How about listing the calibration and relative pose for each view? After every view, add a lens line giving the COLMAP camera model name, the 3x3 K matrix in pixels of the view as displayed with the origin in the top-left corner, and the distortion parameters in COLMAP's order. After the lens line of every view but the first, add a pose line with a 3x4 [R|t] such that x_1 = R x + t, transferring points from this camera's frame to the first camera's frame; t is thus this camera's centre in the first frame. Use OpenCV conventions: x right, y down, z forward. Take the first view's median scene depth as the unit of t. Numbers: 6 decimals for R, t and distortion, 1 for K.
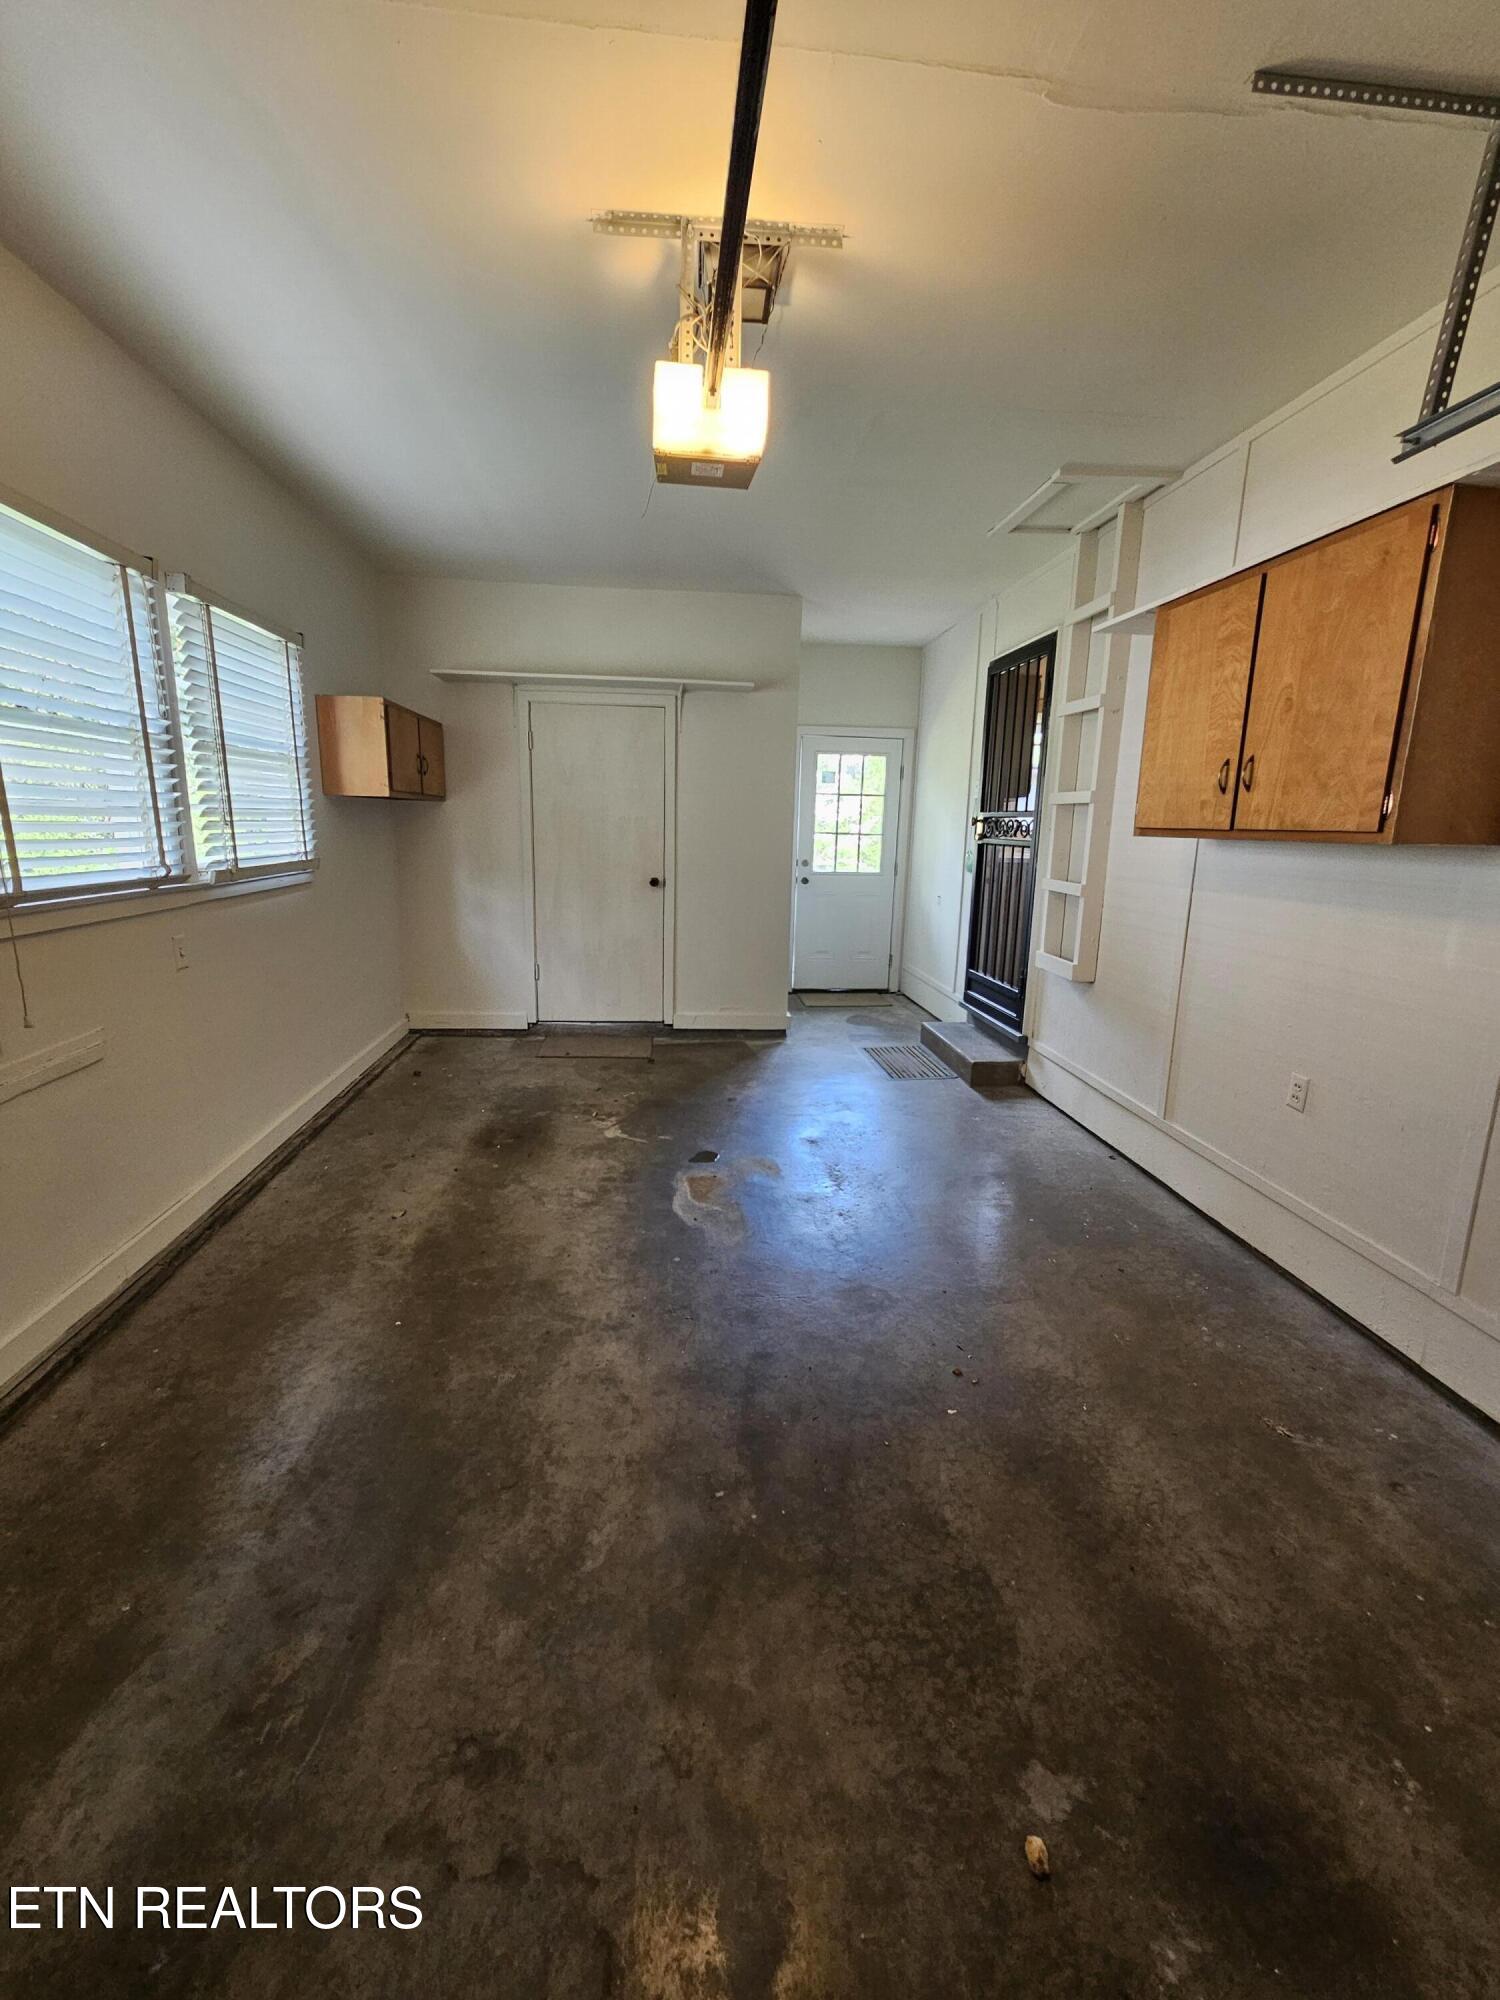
lens RADIAL K [[820.9, 0, 743.7], [0, 820.9, 1002.5], [0, 0, 1]] dist [-0.001188, 0.000937]
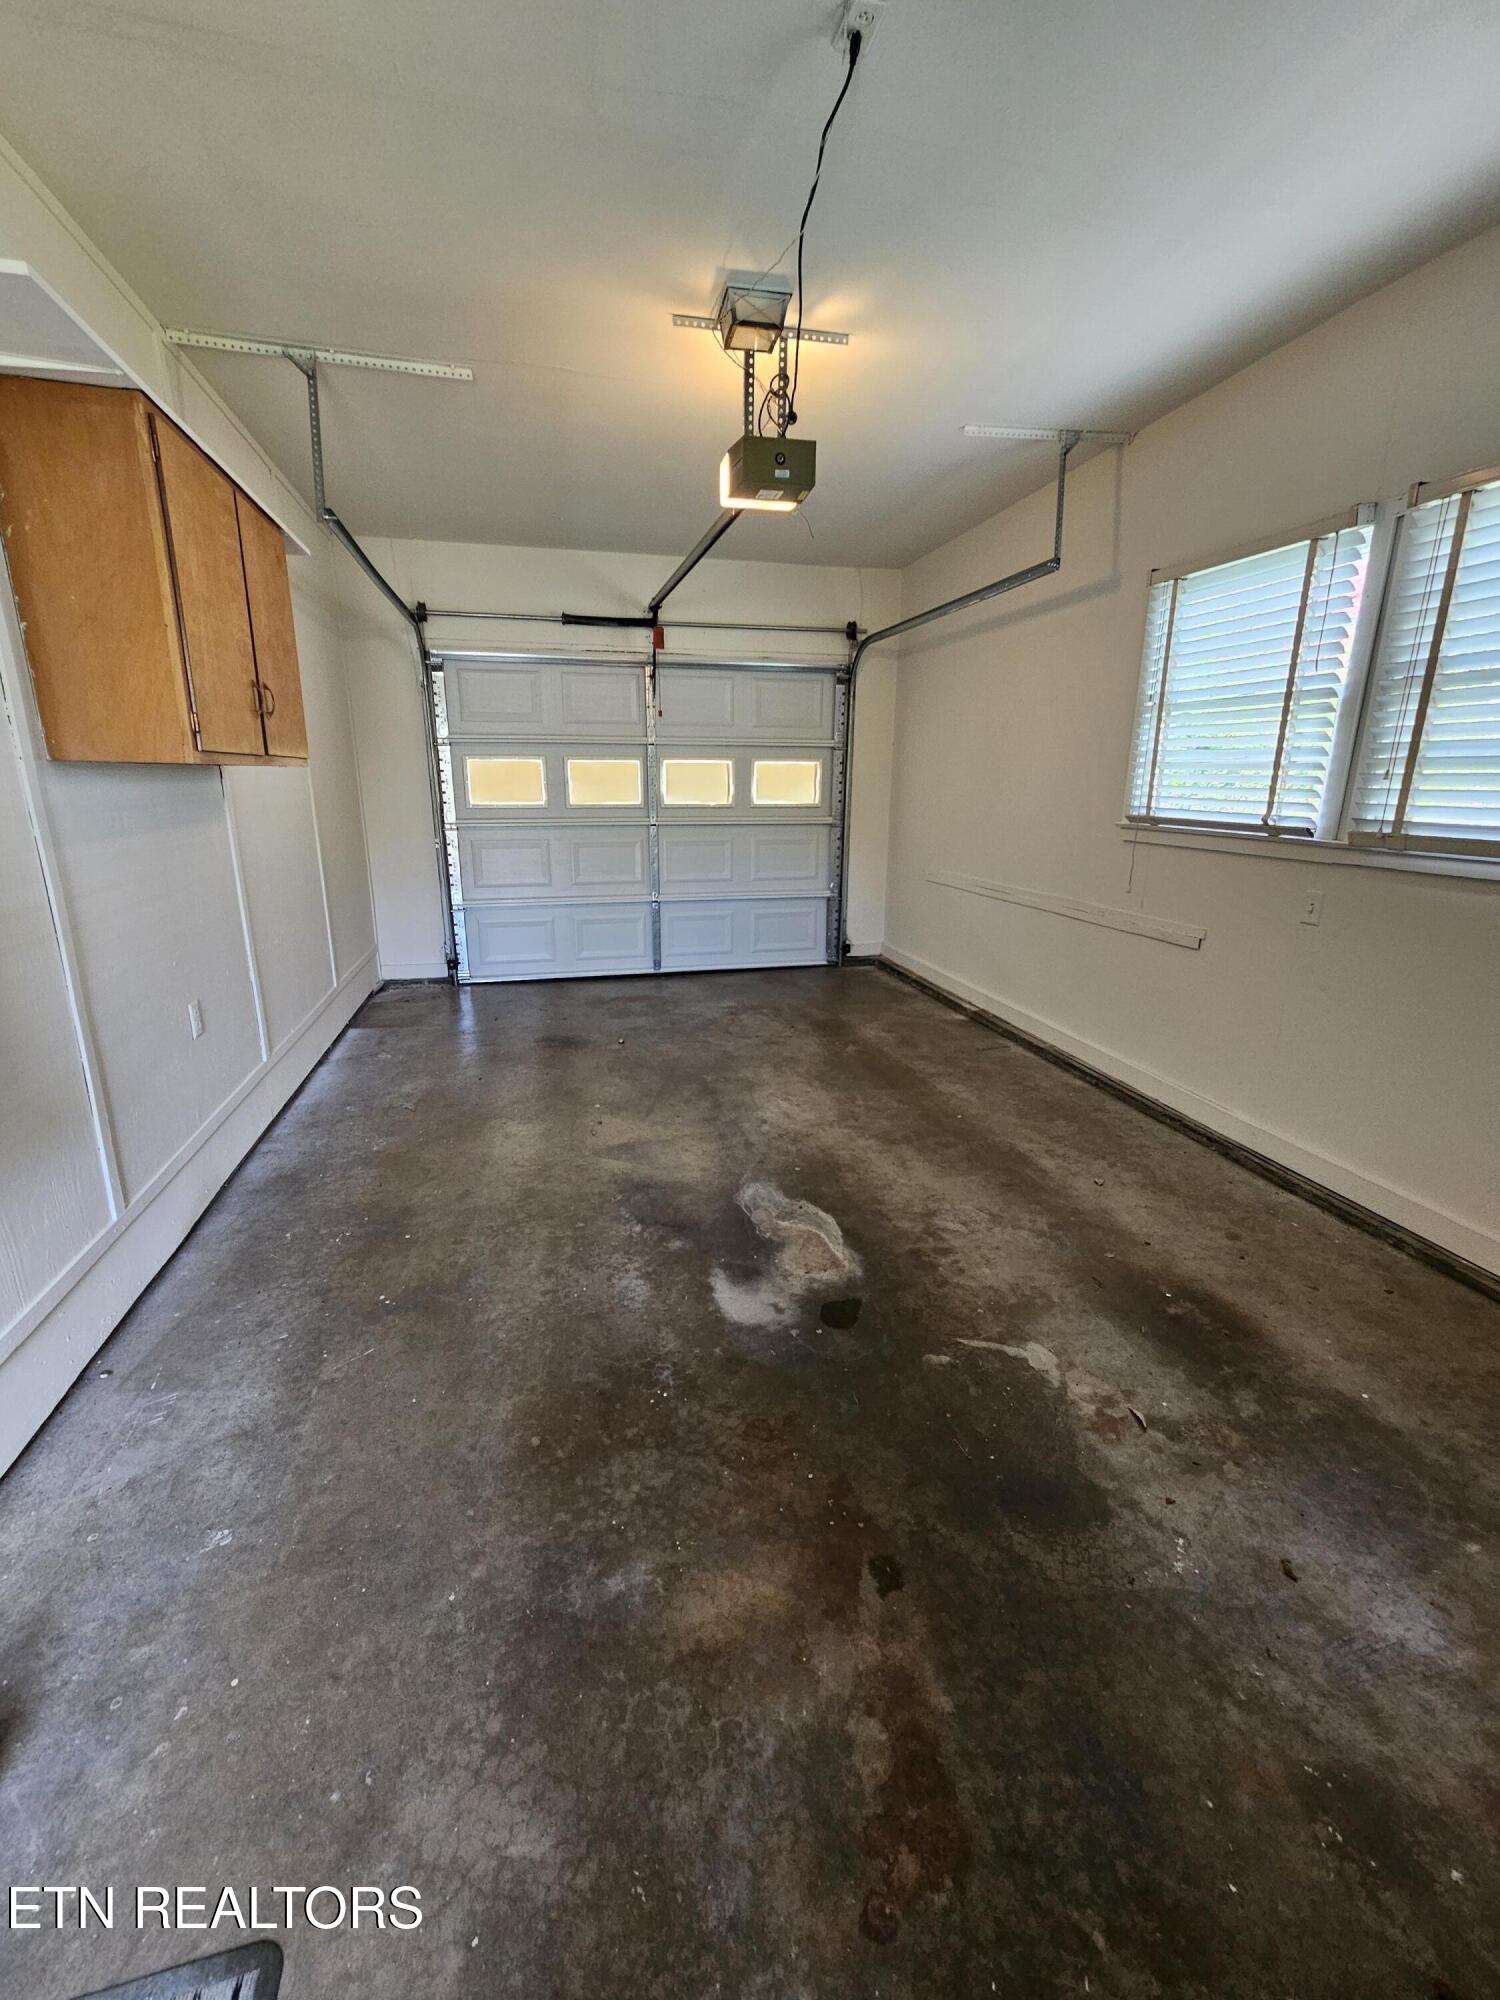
lens RADIAL K [[820.9, 0, 743.7], [0, 820.9, 1002.5], [0, 0, 1]] dist [-0.001188, 0.000937]
pose [[-0.990444, 0.012945, -0.137305, 0.120075], [-0.052572, 0.884976, 0.462659, -0.336142], [0.127501, 0.465456, -0.875839, 1.605605]]
